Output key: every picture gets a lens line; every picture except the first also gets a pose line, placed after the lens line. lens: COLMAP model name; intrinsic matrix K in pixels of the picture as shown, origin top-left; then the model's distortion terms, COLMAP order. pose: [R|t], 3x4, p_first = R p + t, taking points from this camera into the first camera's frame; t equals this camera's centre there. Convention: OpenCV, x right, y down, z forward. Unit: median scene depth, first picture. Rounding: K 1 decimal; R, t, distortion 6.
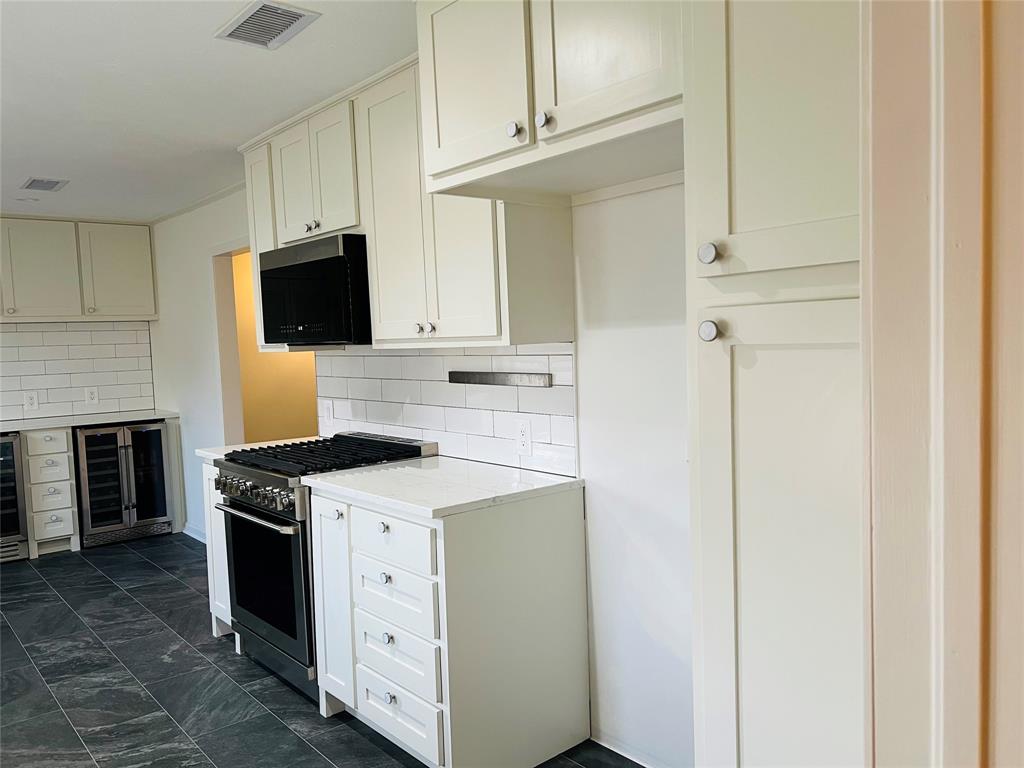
lens RADIAL K [[787.4, 0, 512.0], [0, 787.4, 384.0], [0, 0, 1]] dist [0.085526, -0.091659]
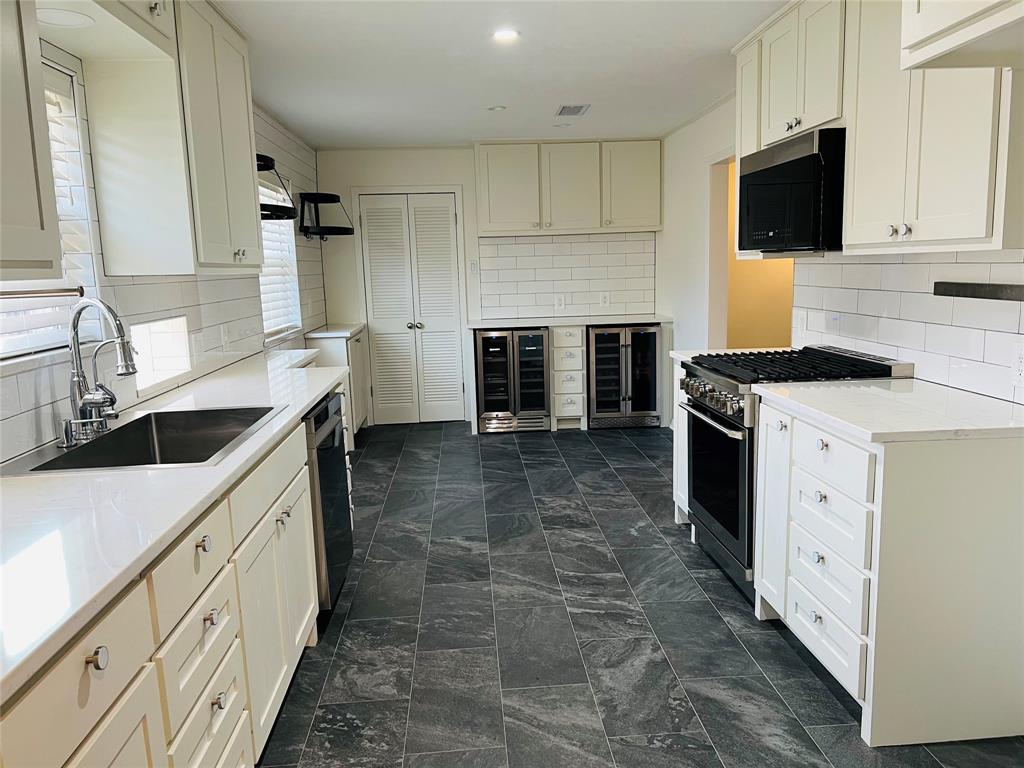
lens RADIAL K [[787.4, 0, 512.0], [0, 787.4, 384.0], [0, 0, 1]] dist [0.085526, -0.091659]
pose [[0.803263, 0.102166, -0.586797, 0.070290], [-0.037816, 0.991940, 0.120938, 0.006061], [0.594422, -0.074955, 0.800652, 0.016030]]
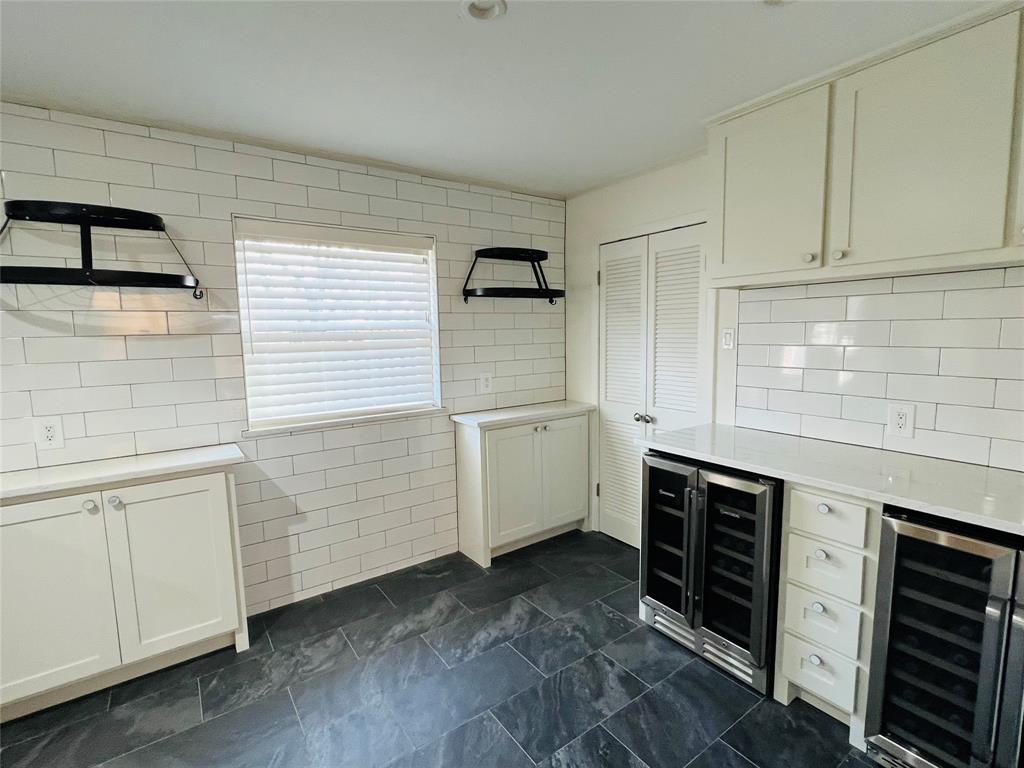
lens RADIAL K [[481.1, 0, 512.0], [0, 481.1, 384.0], [0, 0, 1]] dist [0.001206, 0.000132]
pose [[-0.083638, 0.147656, -0.985496, -0.413718], [-0.041671, 0.987578, 0.151504, -0.068015], [0.995625, 0.053738, -0.076446, 1.224243]]
